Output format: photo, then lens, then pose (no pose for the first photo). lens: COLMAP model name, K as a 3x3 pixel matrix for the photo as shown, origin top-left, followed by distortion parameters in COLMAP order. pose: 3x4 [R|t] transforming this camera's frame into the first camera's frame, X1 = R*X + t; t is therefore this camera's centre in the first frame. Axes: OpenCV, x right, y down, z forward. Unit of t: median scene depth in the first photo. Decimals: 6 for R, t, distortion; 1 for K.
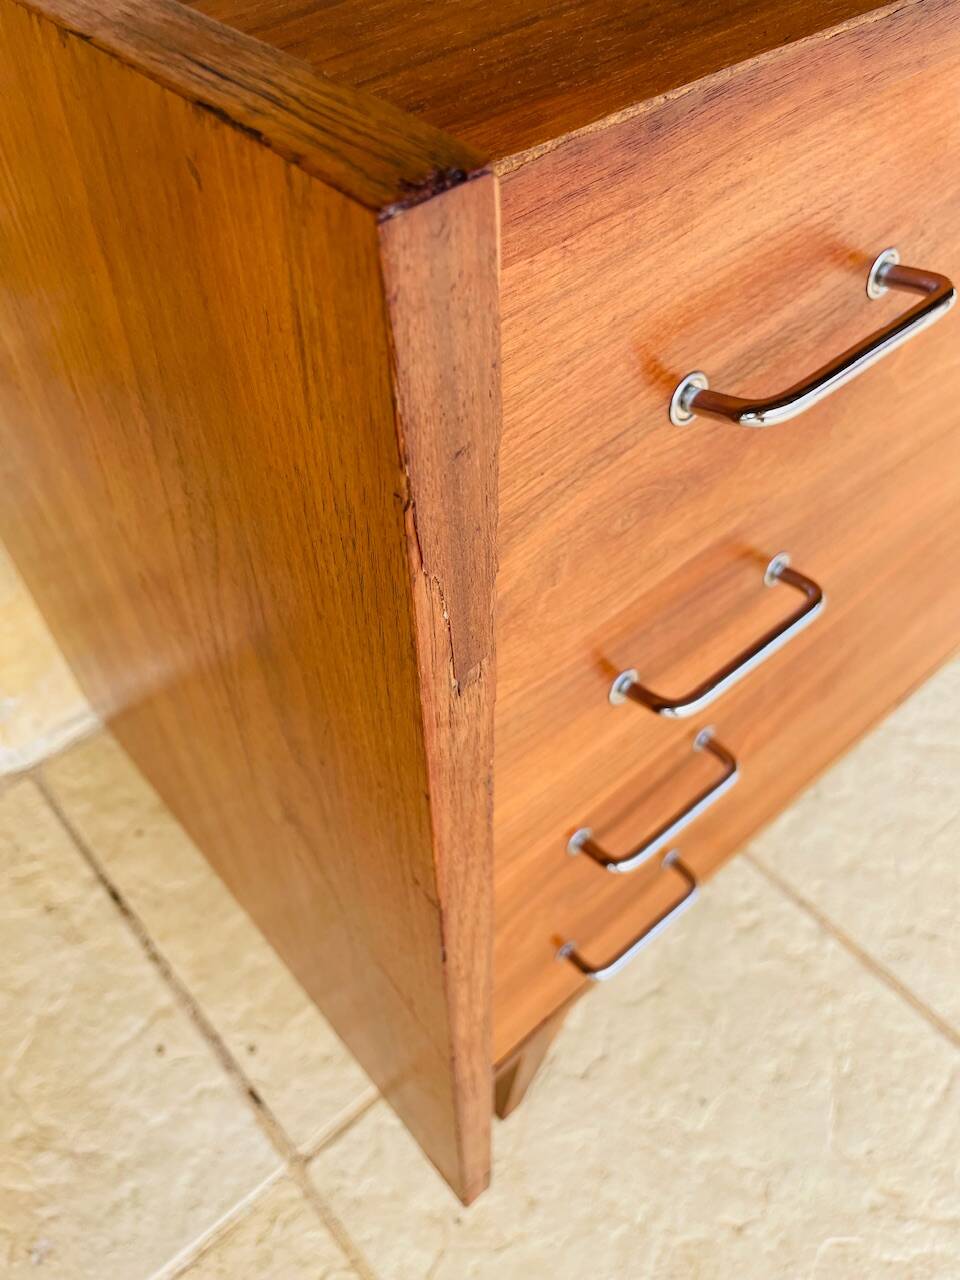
lens RADIAL K [[997.5, 0, 482.6], [0, 997.5, 640.1], [0, 0, 1]] dist [0.072940, -0.125066]
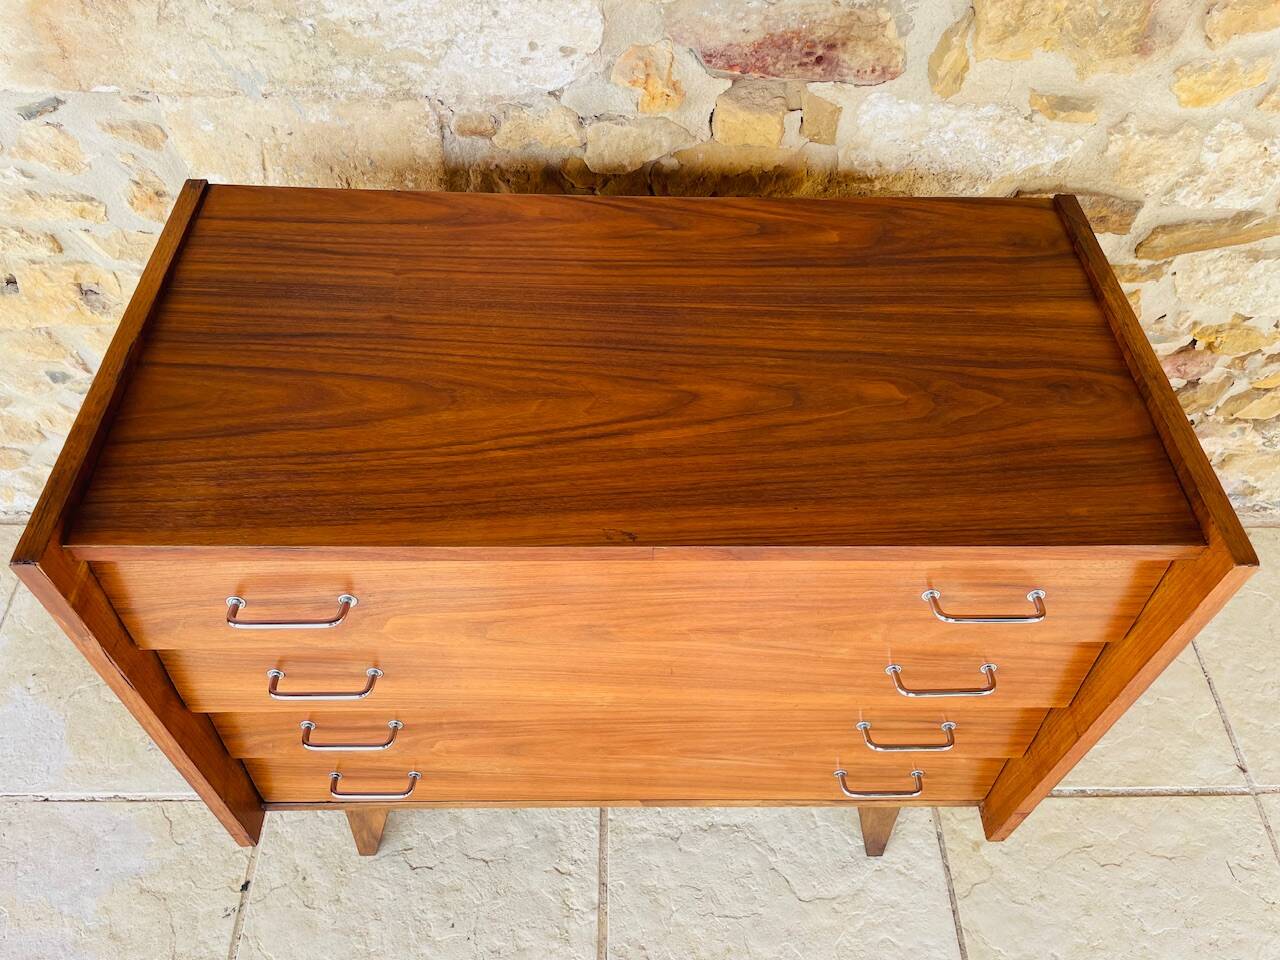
lens RADIAL K [[976.8, 0, 643.6], [0, 976.8, 480.5], [0, 0, 1]] dist [0.088823, -0.119971]
pose [[0.764512, 0.523760, -0.375761, 0.621361], [-0.520280, 0.845523, 0.119998, -0.464899], [0.380565, 0.103761, 0.918915, -0.391780]]
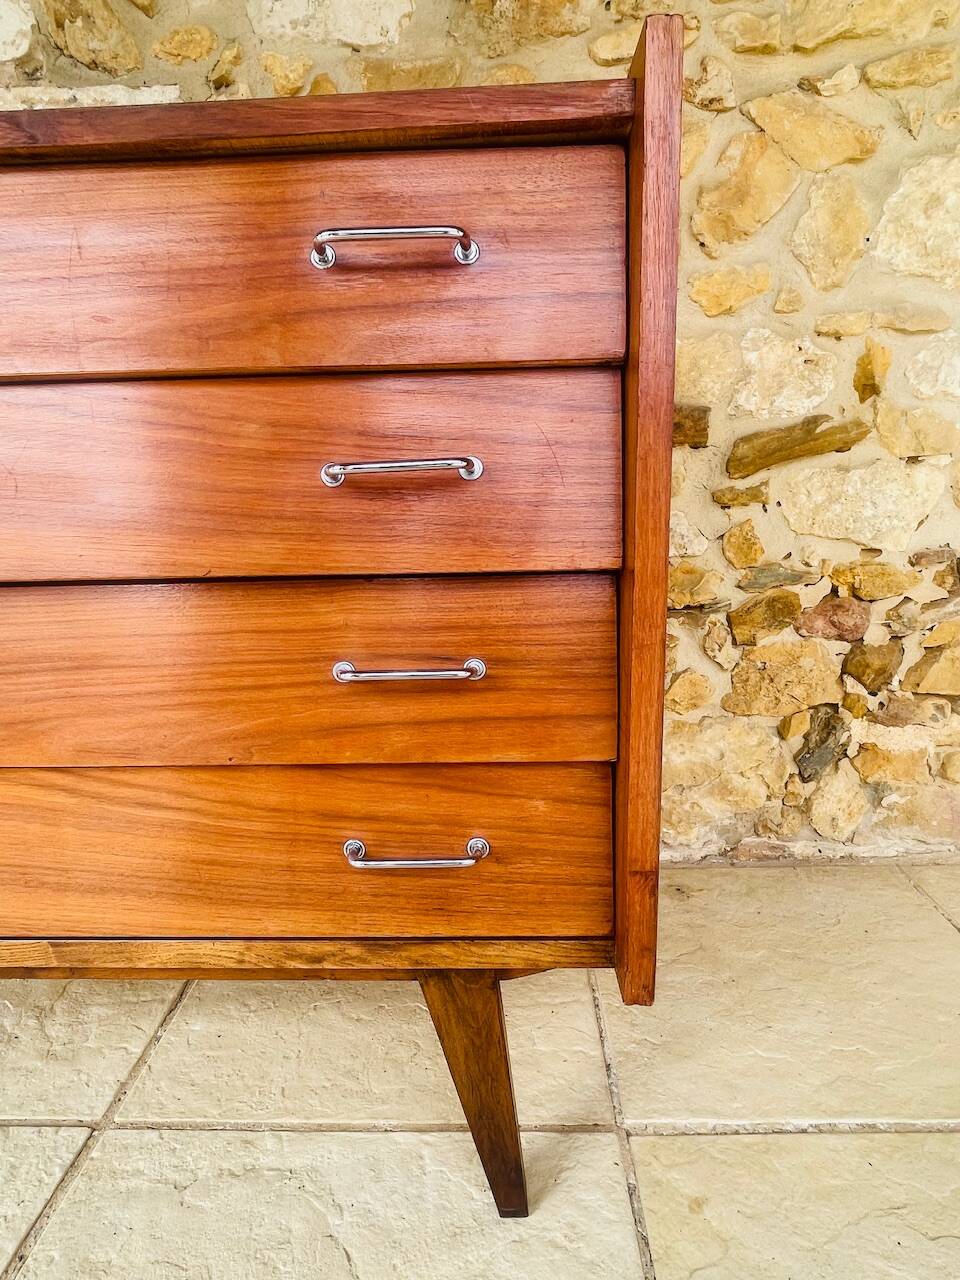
lens RADIAL K [[777.4, 0, 471.2], [0, 777.4, 639.2], [0, 0, 1]] dist [-0.023589, 0.016752]
pose [[0.730782, 0.116561, -0.672585, 0.996631], [-0.516308, 0.738920, -0.432925, -0.033771], [0.446524, 0.663635, 0.600171, 0.459791]]
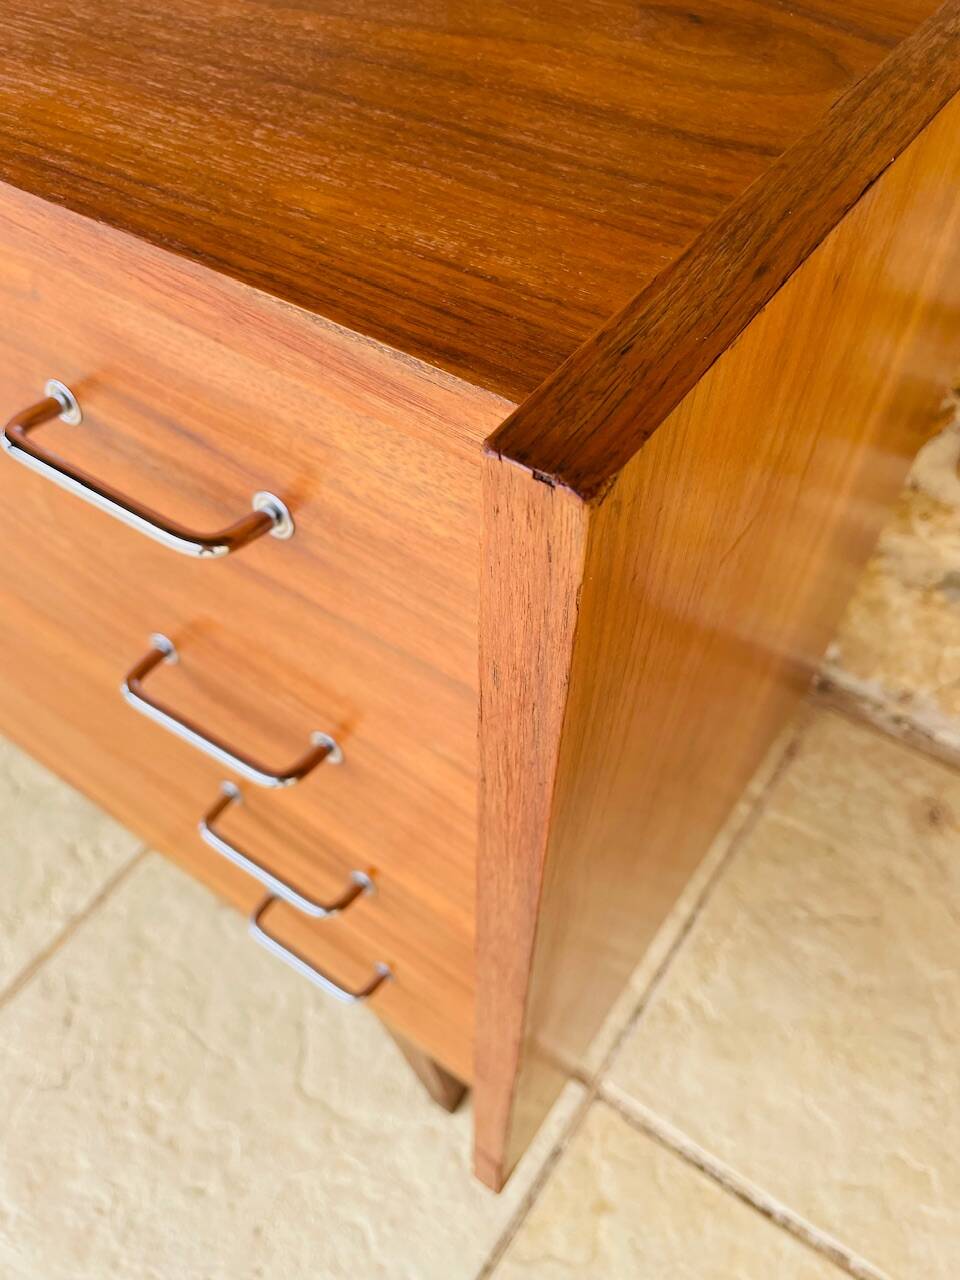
lens RADIAL K [[997.5, 0, 482.6], [0, 997.5, 640.1], [0, 0, 1]] dist [0.072940, -0.125066]
pose [[0.242336, 0.773703, -0.585370, 0.846549], [-0.747931, 0.533286, 0.395228, -0.609462], [0.617958, 0.342038, 0.707911, 0.429618]]
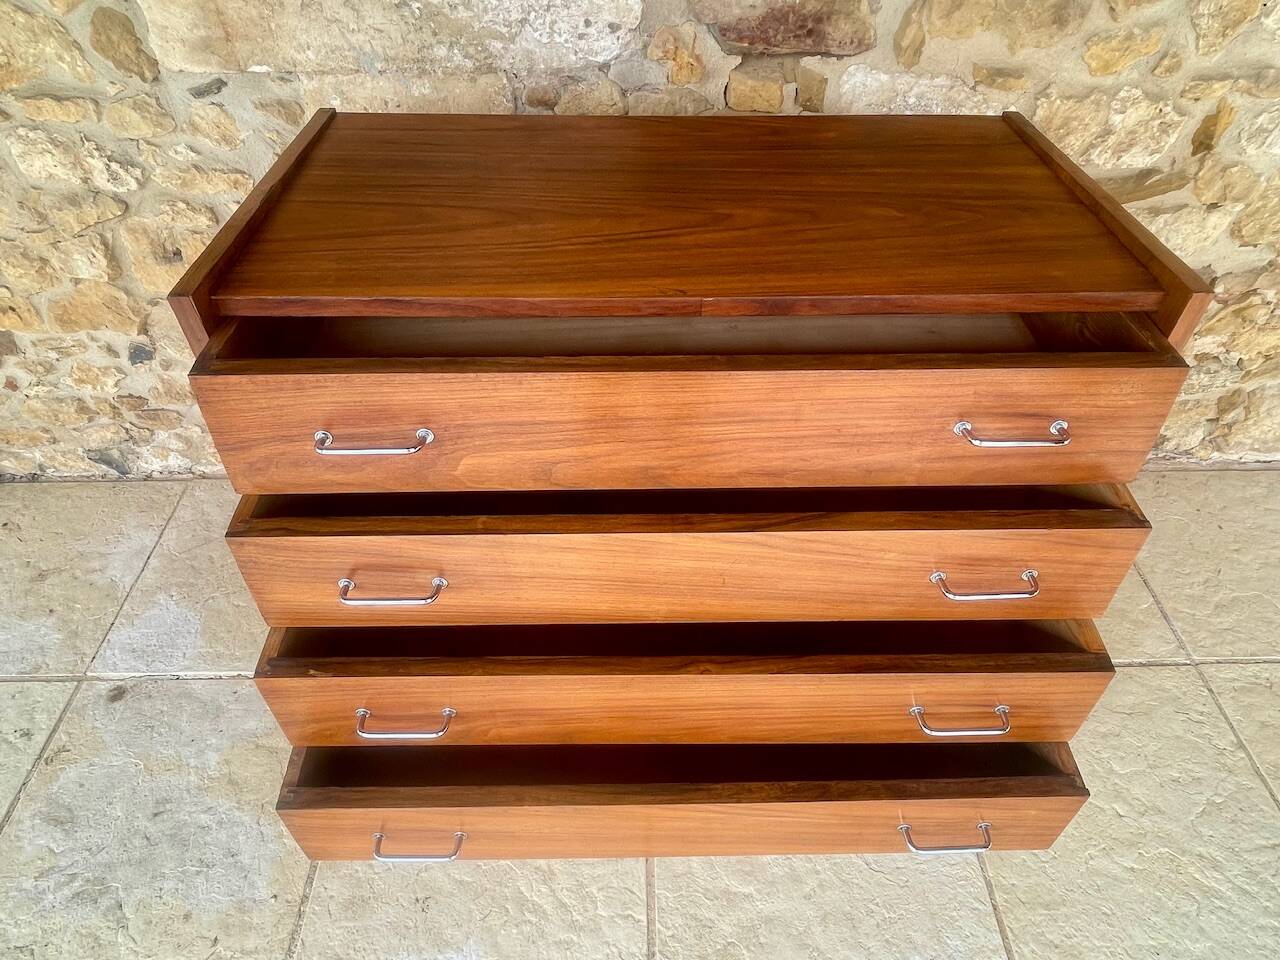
lens RADIAL K [[779.8, 0, 644.0], [0, 779.8, 488.1], [0, 0, 1]] dist [-0.031011, 0.022907]
pose [[0.767330, 0.462550, -0.444131, 0.731993], [-0.505043, 0.862705, 0.025915, -0.151131], [0.395141, 0.204420, 0.895587, -0.298070]]
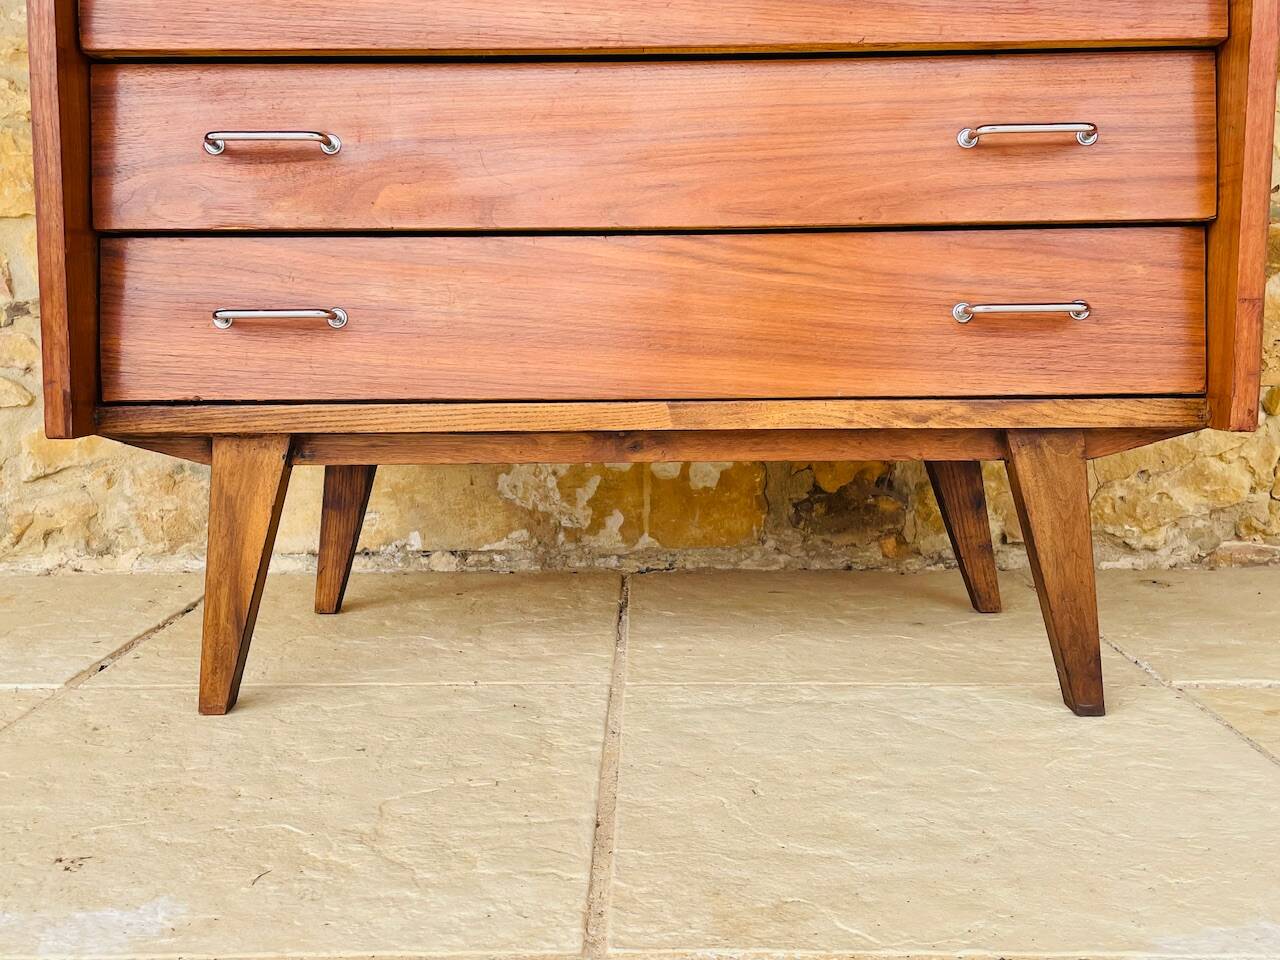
lens RADIAL K [[1289.4, 0, 635.9], [0, 1289.4, 470.0], [0, 0, 1]] dist [0.121026, -0.203205]
pose [[0.748332, 0.073430, -0.659247, 1.070927], [-0.512507, 0.694955, -0.504355, 0.670970], [0.421112, 0.715294, 0.557691, 0.254374]]
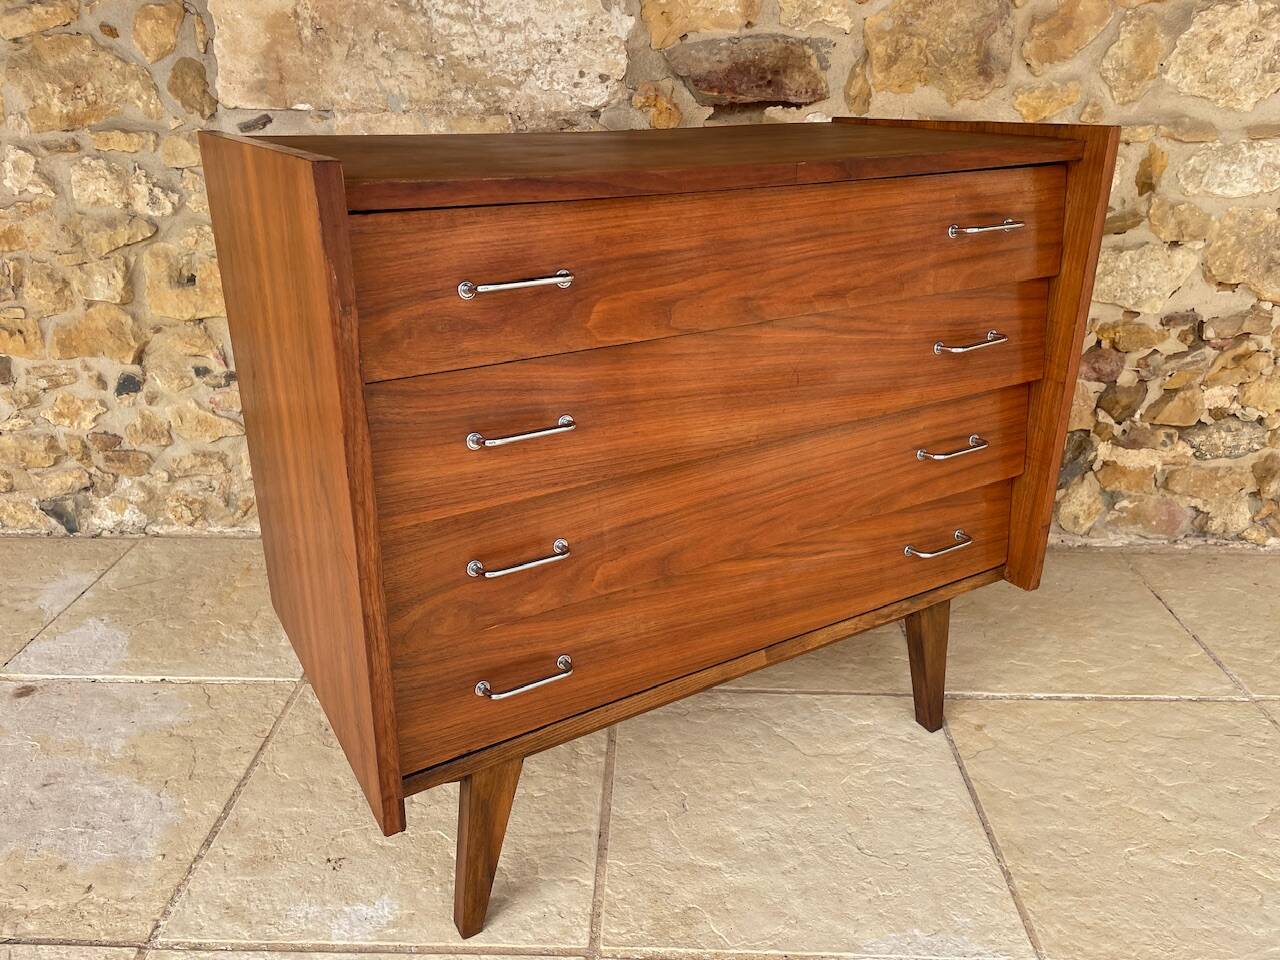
lens RADIAL K [[980.6, 0, 645.4], [0, 980.6, 478.5], [0, 0, 1]] dist [0.080446, -0.107305]
pose [[0.740911, 0.269072, -0.615346, 1.212710], [-0.529186, 0.798061, -0.288203, 0.360952], [0.413536, 0.539165, 0.733682, -0.301241]]
